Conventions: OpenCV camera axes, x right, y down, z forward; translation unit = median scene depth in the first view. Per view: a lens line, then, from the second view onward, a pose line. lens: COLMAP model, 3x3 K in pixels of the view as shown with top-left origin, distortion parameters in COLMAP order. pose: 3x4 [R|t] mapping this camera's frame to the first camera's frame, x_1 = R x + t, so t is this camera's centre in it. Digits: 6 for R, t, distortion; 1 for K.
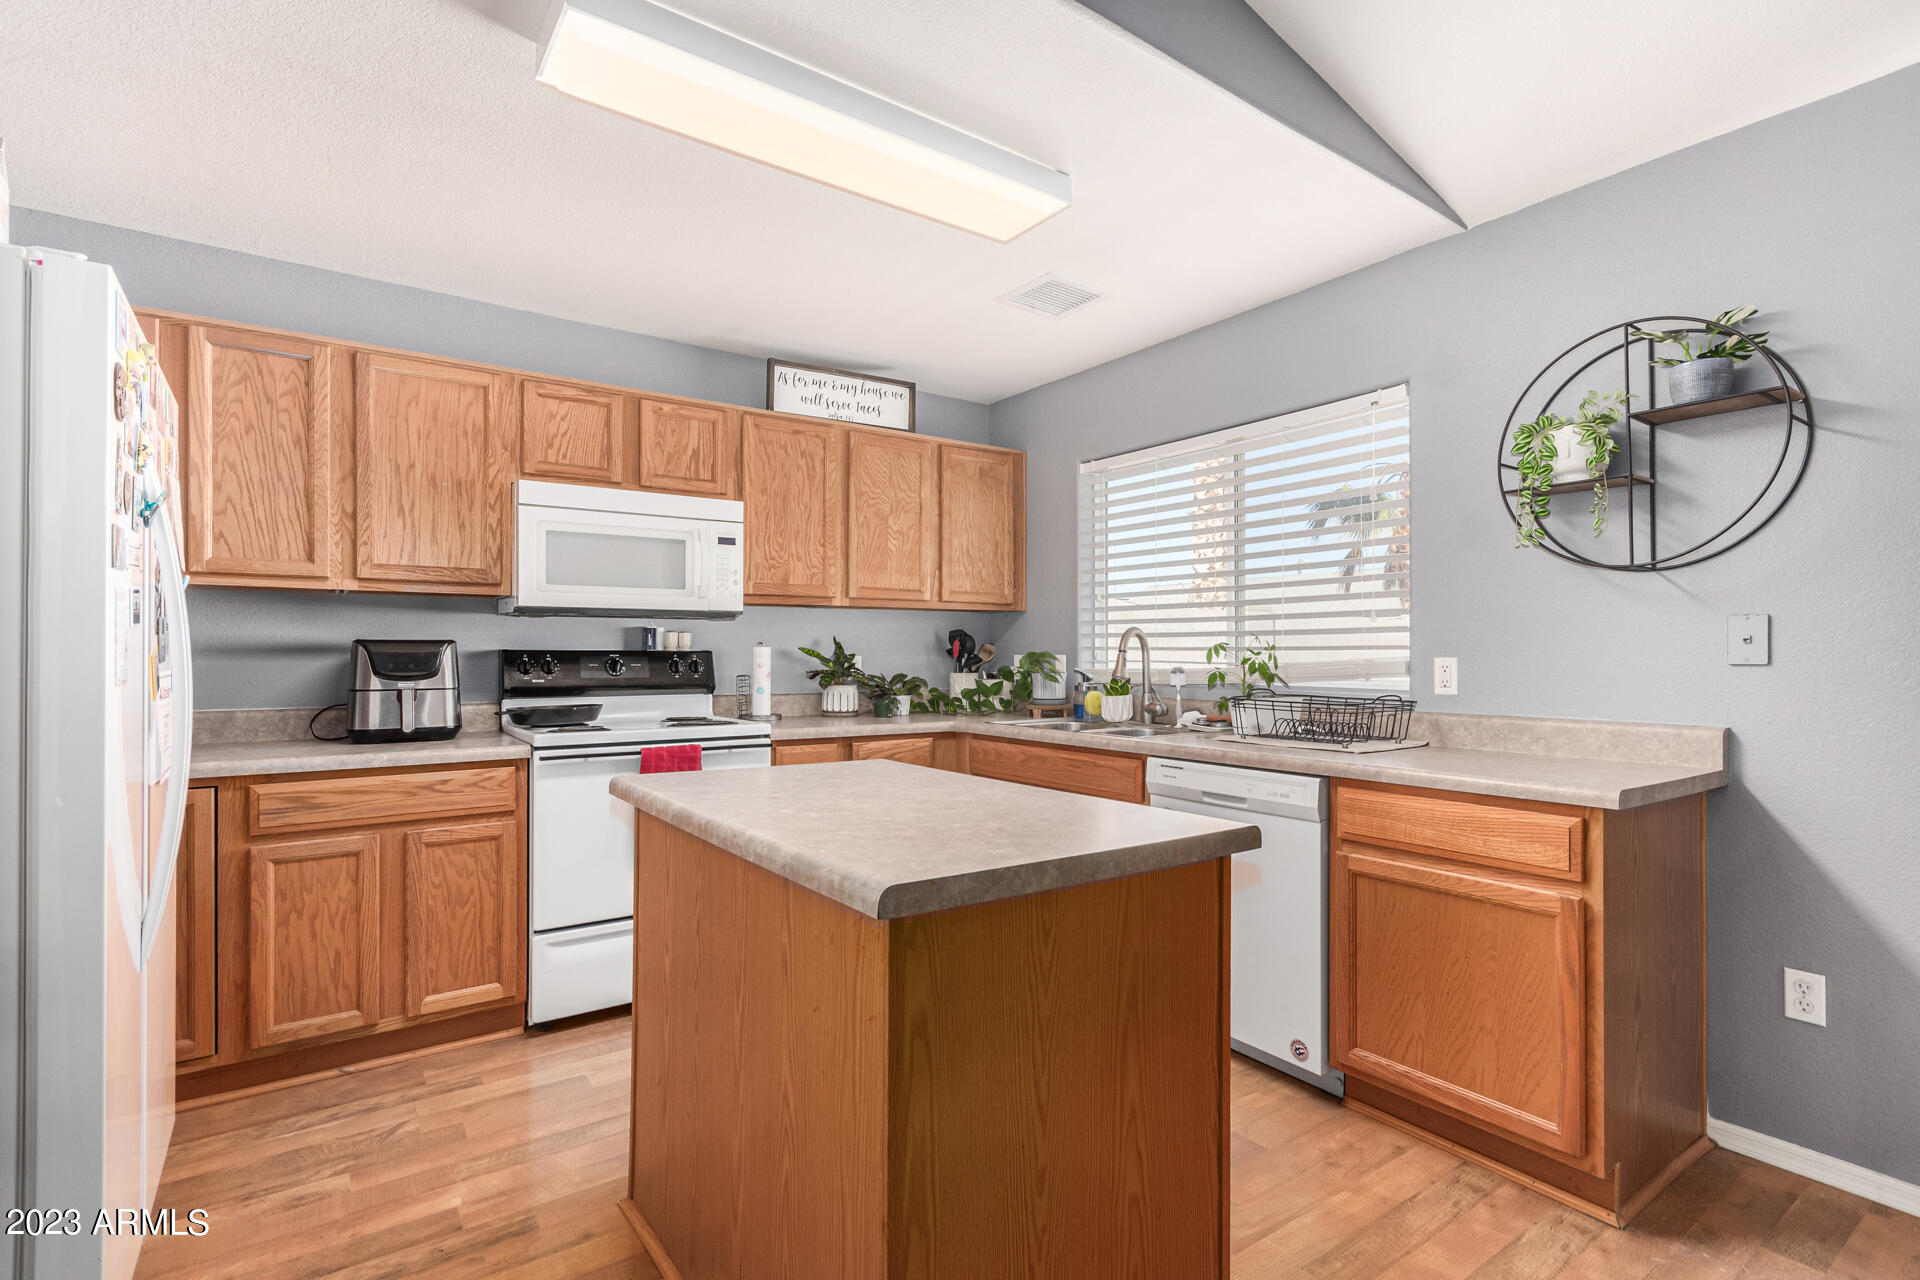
lens RADIAL K [[895.4, 0, 977.8], [0, 895.4, 650.0], [0, 0, 1]] dist [0.001548, 0.000765]
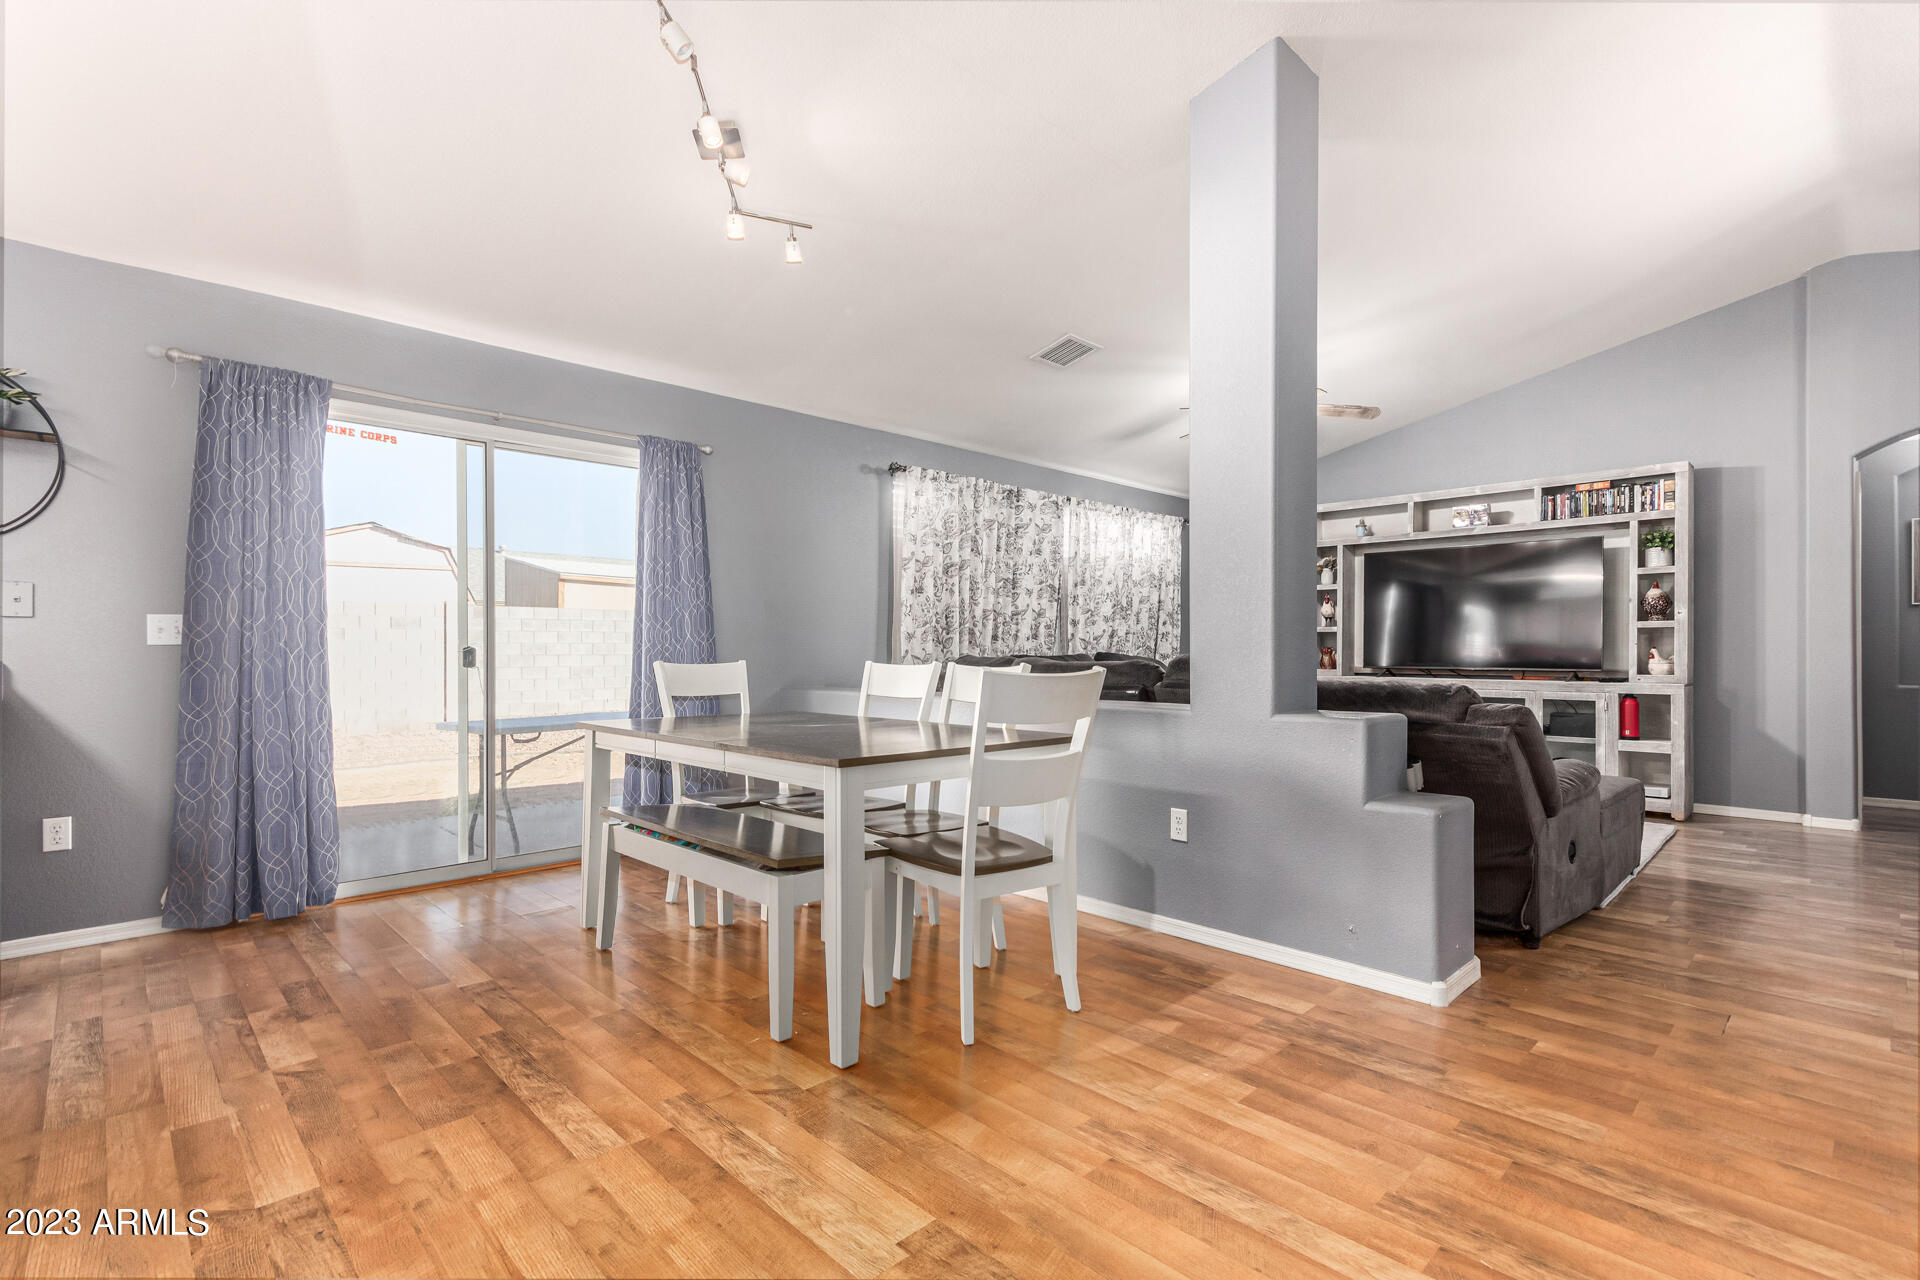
lens RADIAL K [[915.4, 0, 986.2], [0, 915.4, 651.6], [0, 0, 1]] dist [0.000352, 0.000342]
pose [[-0.152646, -0.001072, 0.988280, -0.502695], [-0.003724, 0.999993, 0.000509, 0.039623], [-0.988274, -0.003603, -0.152648, -0.188406]]
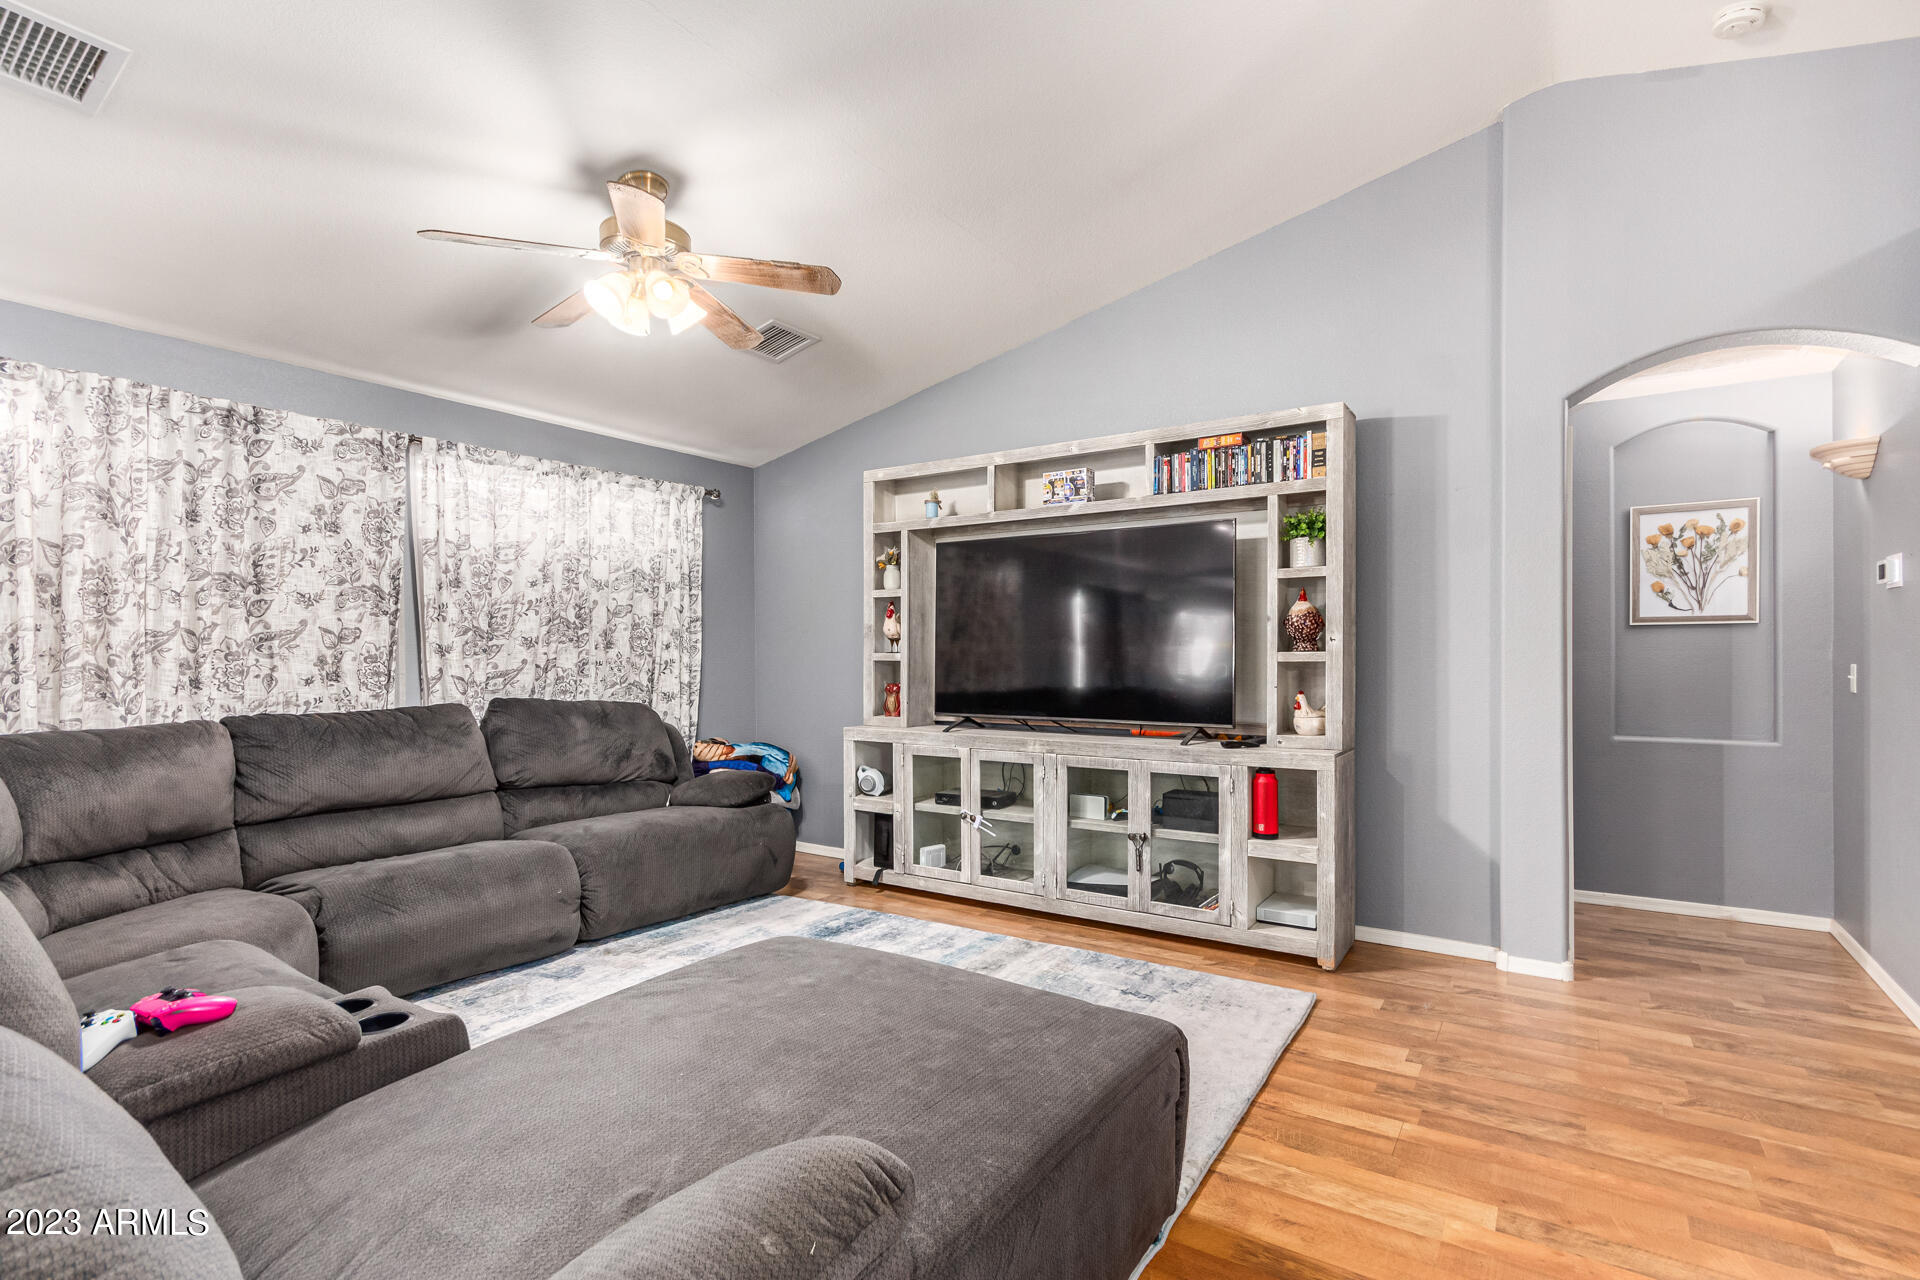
lens RADIAL K [[902.4, 0, 997.6], [0, 902.4, 663.4], [0, 0, 1]] dist [-0.001623, 0.000368]
pose [[-0.350956, -0.010810, 0.936330, 0.094010], [0.001159, 0.999928, 0.011979, -0.019099], [-0.936391, 0.005289, -0.350918, -0.942358]]
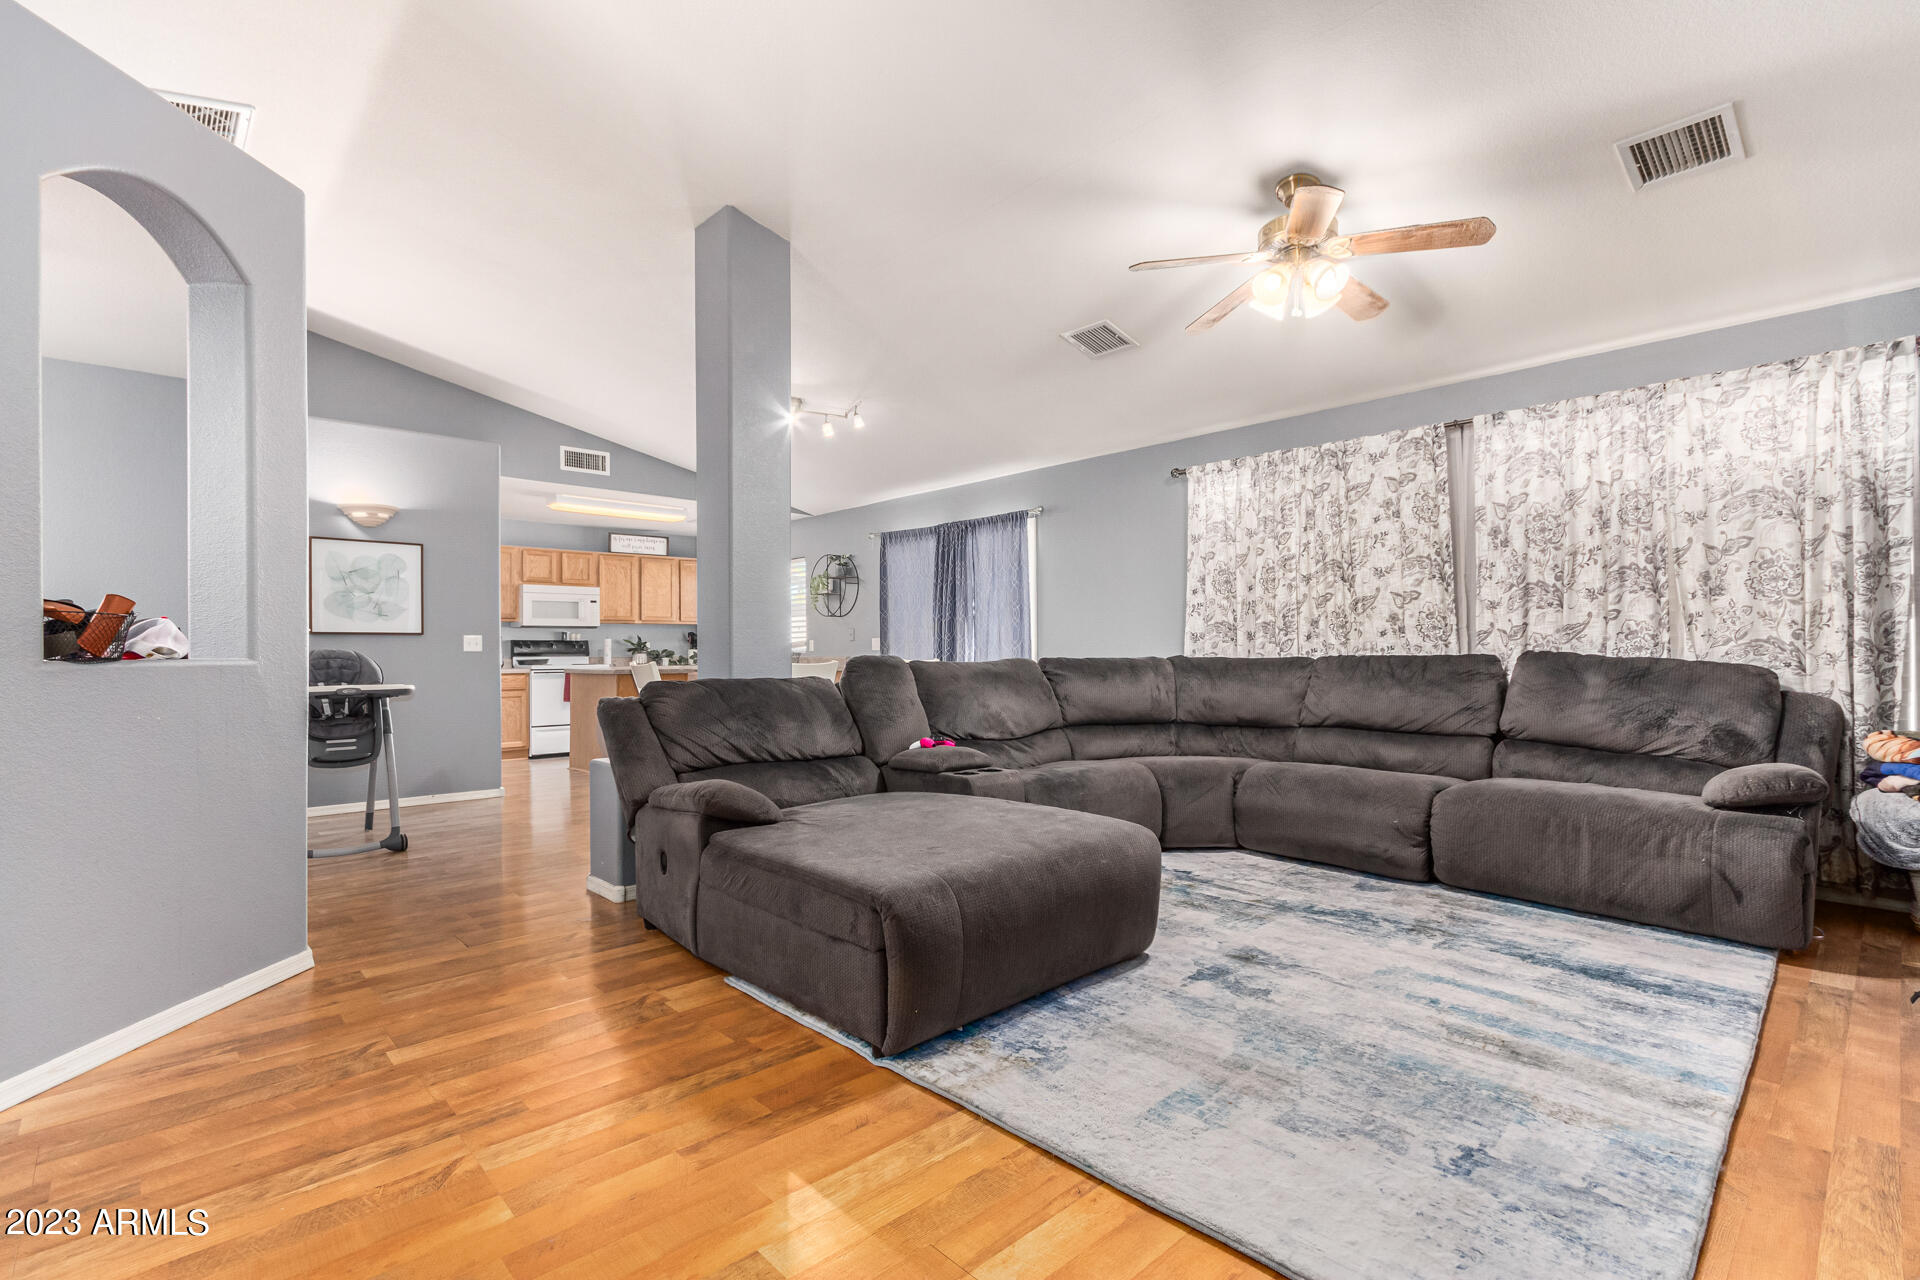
lens RADIAL K [[879.3, 0, 938.2], [0, 879.3, 653.3], [0, 0, 1]] dist [0.007038, 0.000311]
pose [[0.995834, -0.004821, 0.091054, 0.544408], [0.004453, 0.999981, 0.004247, 0.034926], [-0.091073, -0.003824, 0.995837, -1.848351]]
